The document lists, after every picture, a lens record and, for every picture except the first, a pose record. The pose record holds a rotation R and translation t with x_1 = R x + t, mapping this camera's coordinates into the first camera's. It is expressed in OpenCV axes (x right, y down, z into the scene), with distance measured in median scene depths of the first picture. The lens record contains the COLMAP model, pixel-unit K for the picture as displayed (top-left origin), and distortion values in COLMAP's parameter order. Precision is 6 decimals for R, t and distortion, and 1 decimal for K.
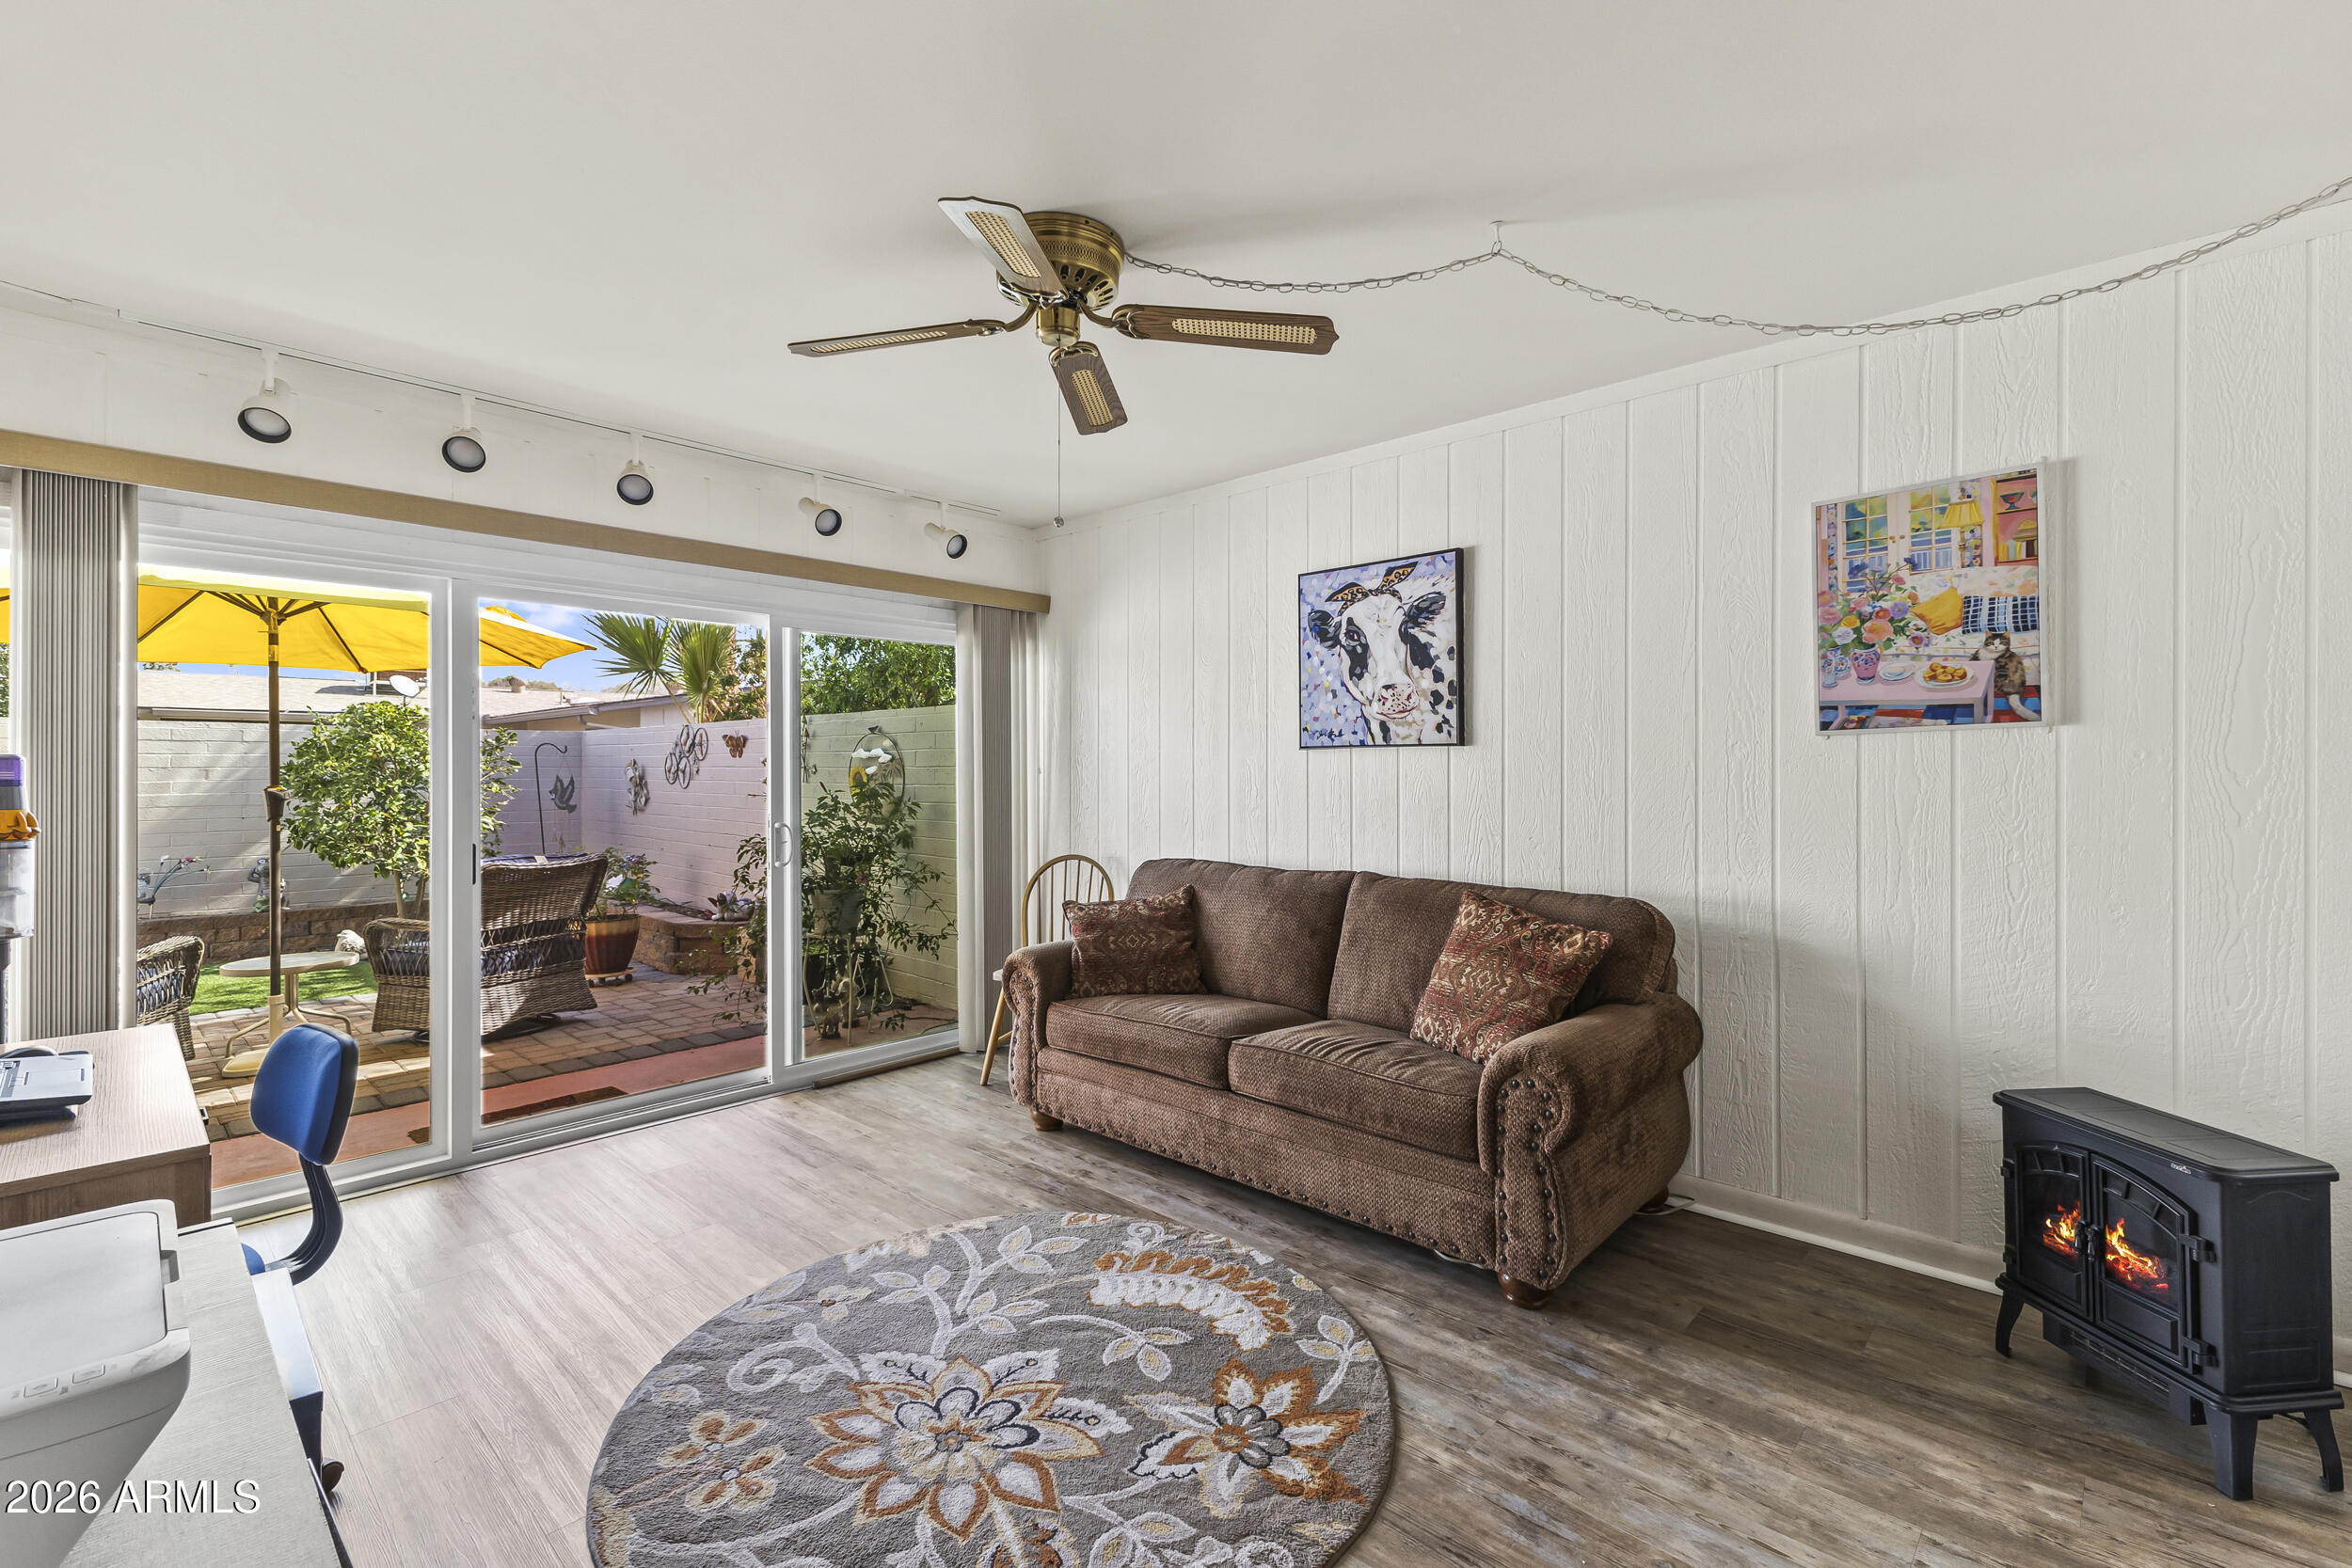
lens RADIAL K [[1009.6, 0, 1176.2], [0, 1009.6, 770.1], [0, 0, 1]] dist [0.008980, -0.002470]
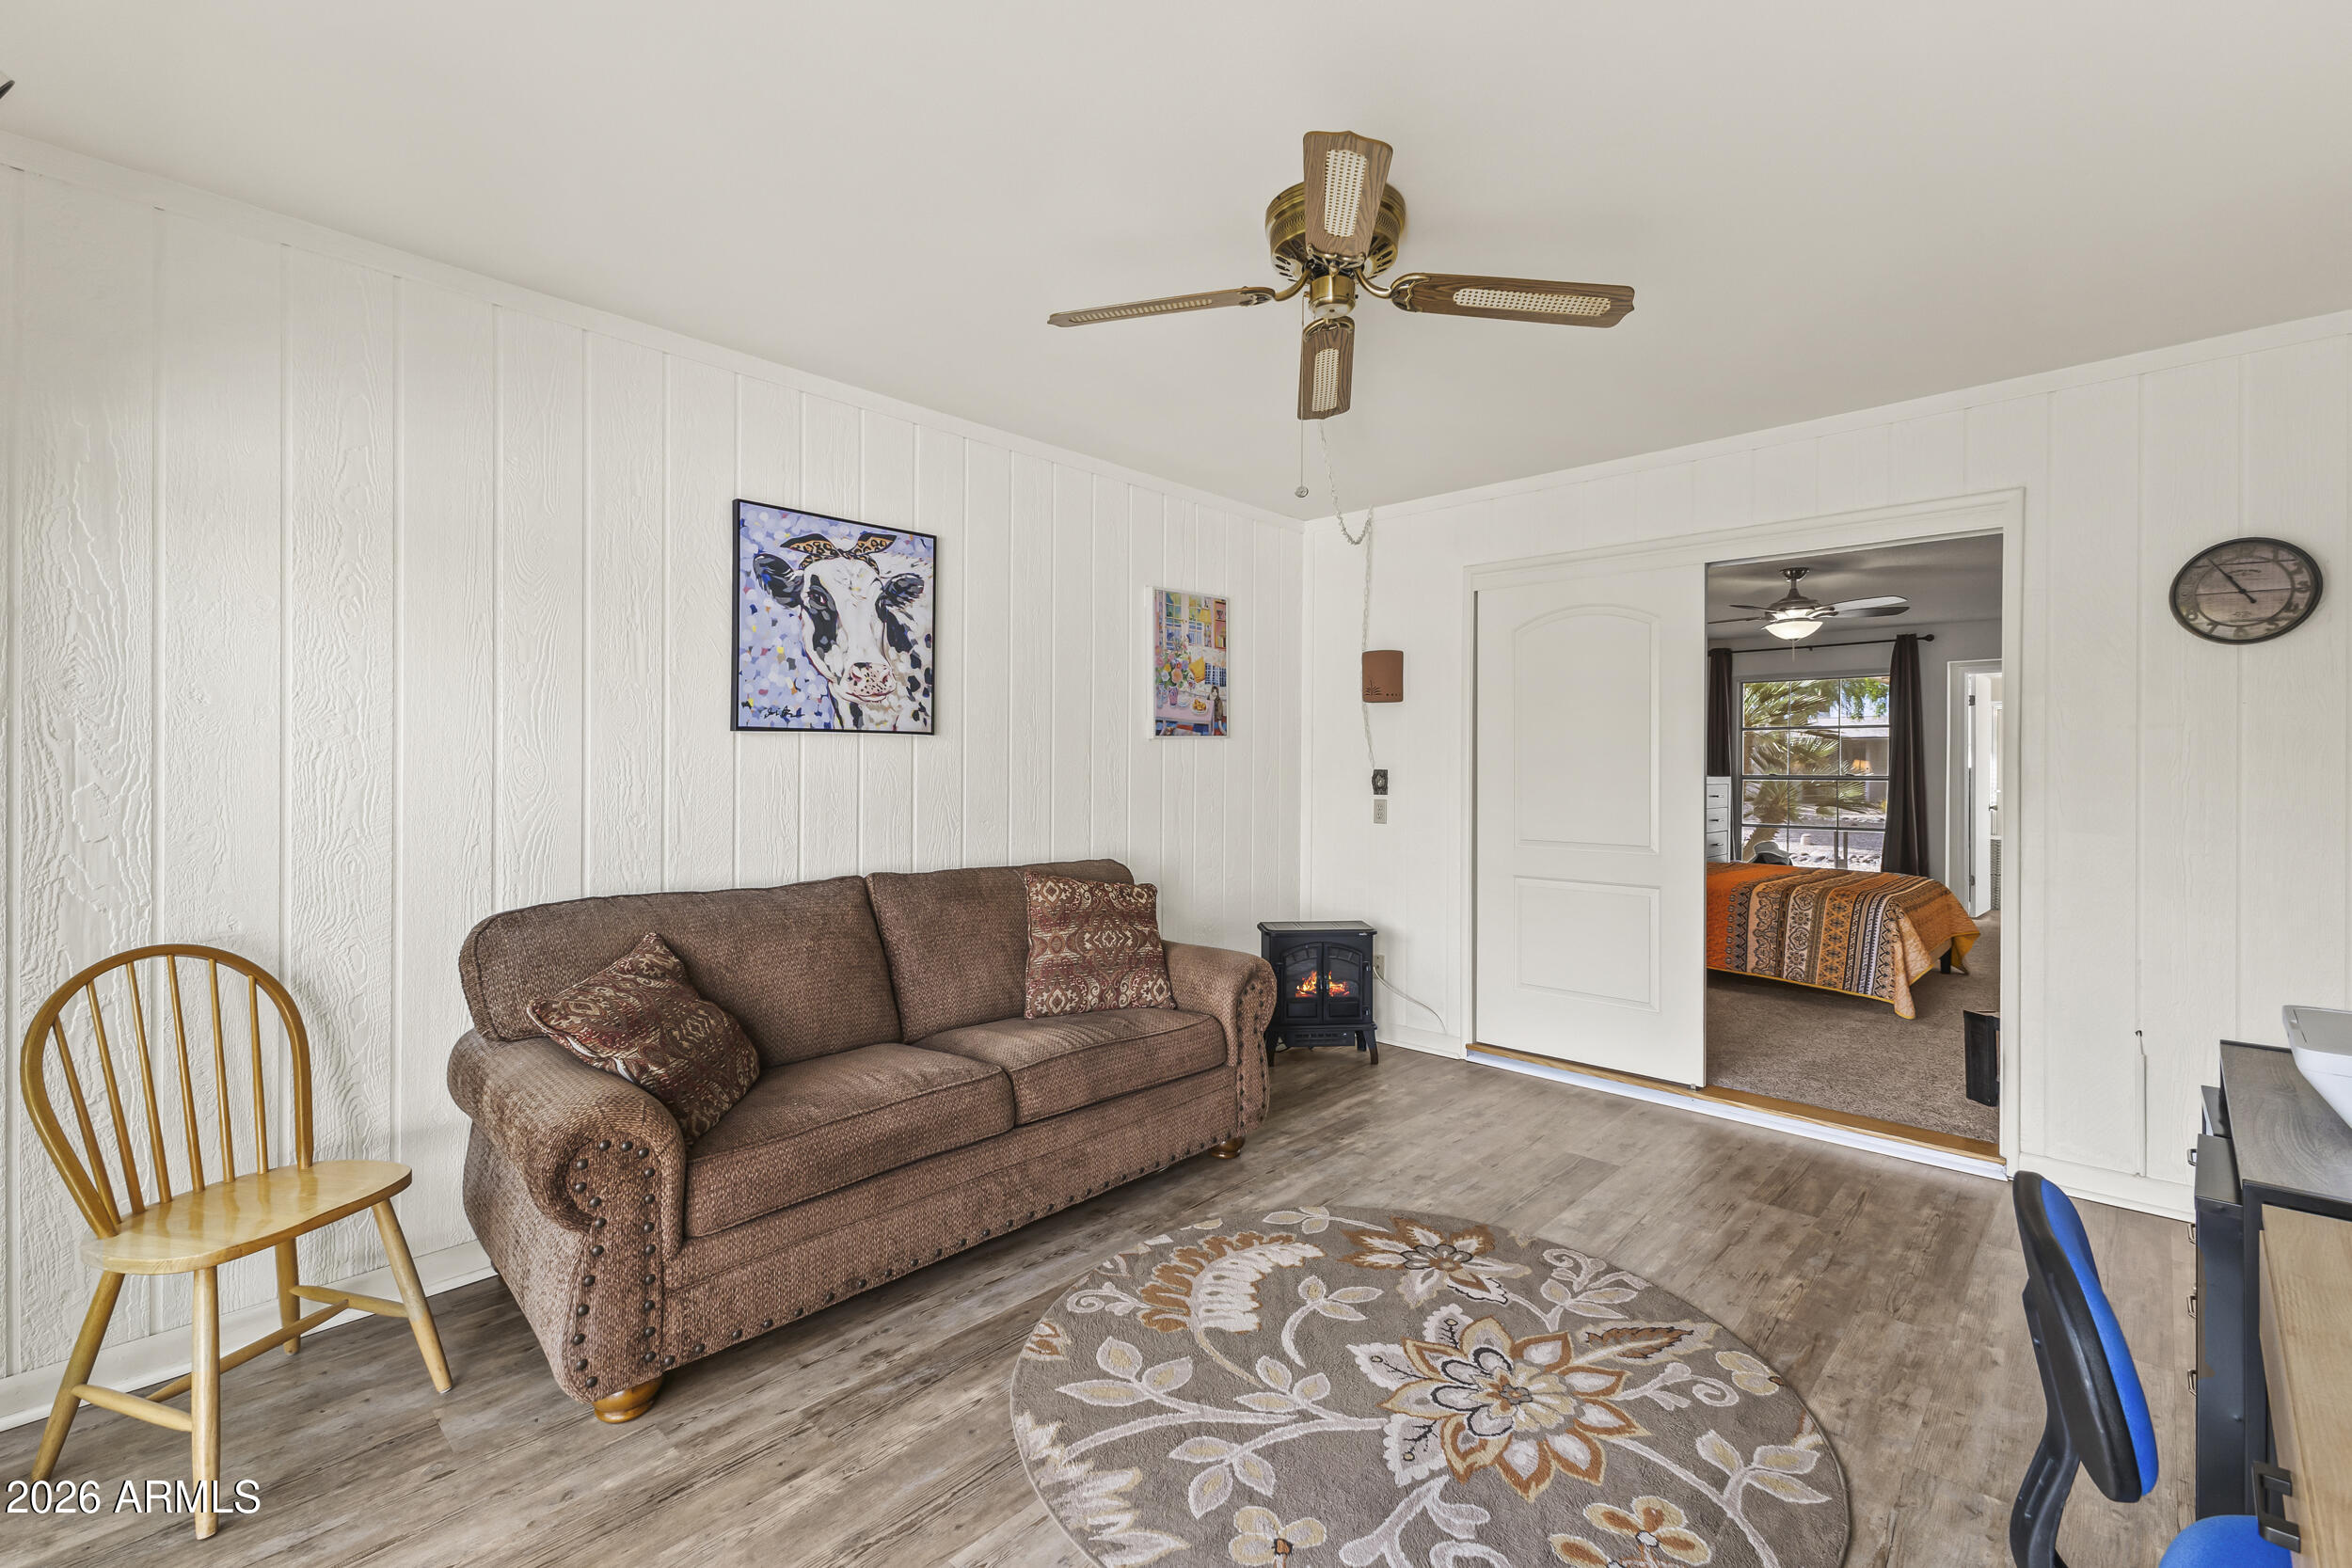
lens RADIAL K [[1009.6, 0, 1177.2], [0, 1009.6, 768.2], [0, 0, 1]] dist [0.008980, -0.002470]
pose [[0.022020, -0.000902, 0.999757, -0.901597], [-0.003290, 0.999994, 0.000975, 0.008992], [-0.999752, -0.003311, 0.022017, 0.936930]]
